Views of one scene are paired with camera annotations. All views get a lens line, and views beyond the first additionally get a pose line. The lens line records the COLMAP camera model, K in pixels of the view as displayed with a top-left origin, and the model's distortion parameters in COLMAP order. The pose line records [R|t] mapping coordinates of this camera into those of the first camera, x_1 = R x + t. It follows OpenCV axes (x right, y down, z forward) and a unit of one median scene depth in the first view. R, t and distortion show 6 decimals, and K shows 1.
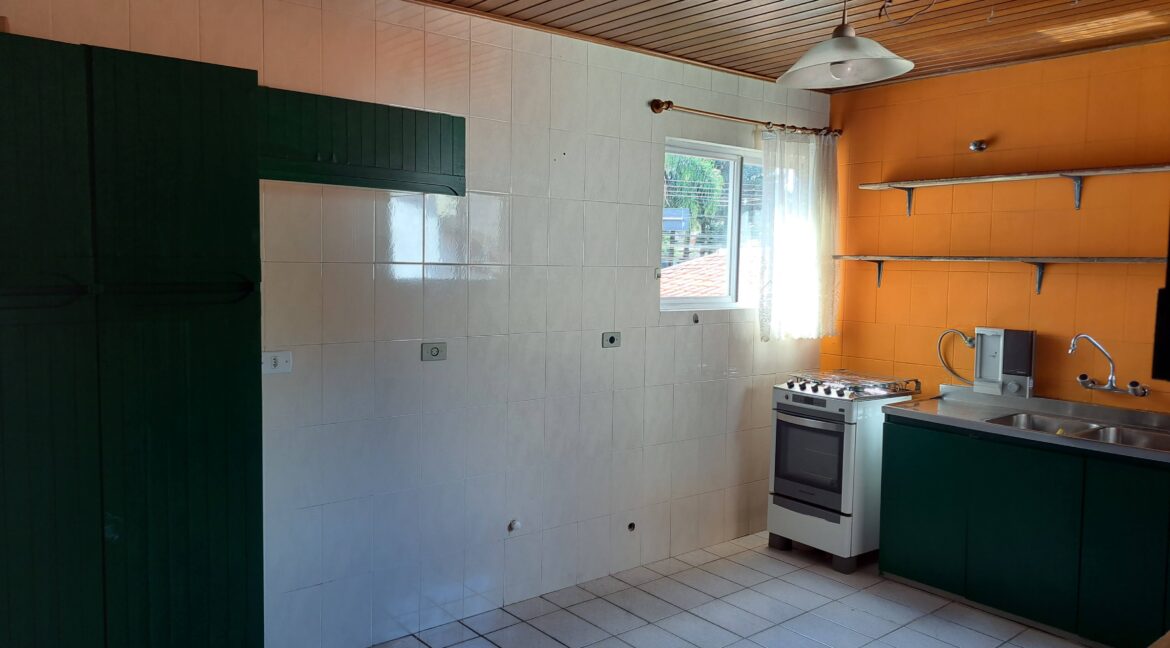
lens RADIAL K [[823.4, 0, 585.0], [0, 823.4, 324.0], [0, 0, 1]] dist [0.045109, -0.052145]
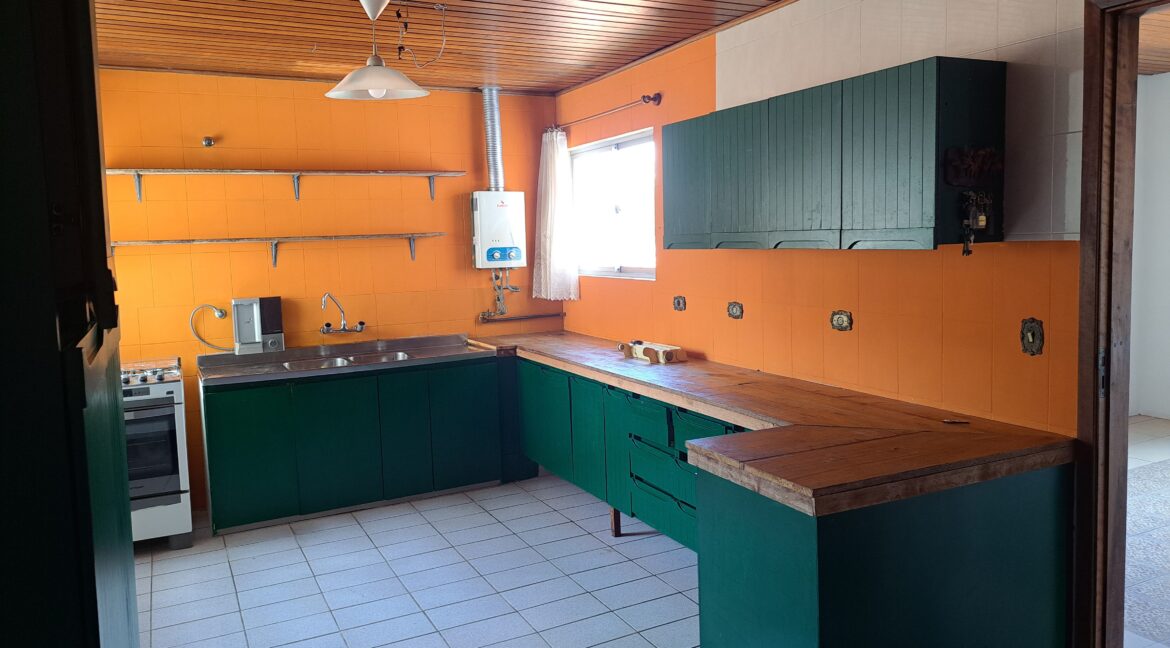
lens RADIAL K [[823.4, 0, 585.0], [0, 823.4, 324.0], [0, 0, 1]] dist [0.045109, -0.052145]
pose [[0.221264, -0.128677, 0.966687, -0.561902], [0.112109, 0.988041, 0.105859, -0.030935], [-0.968749, 0.084952, 0.233043, 0.260507]]
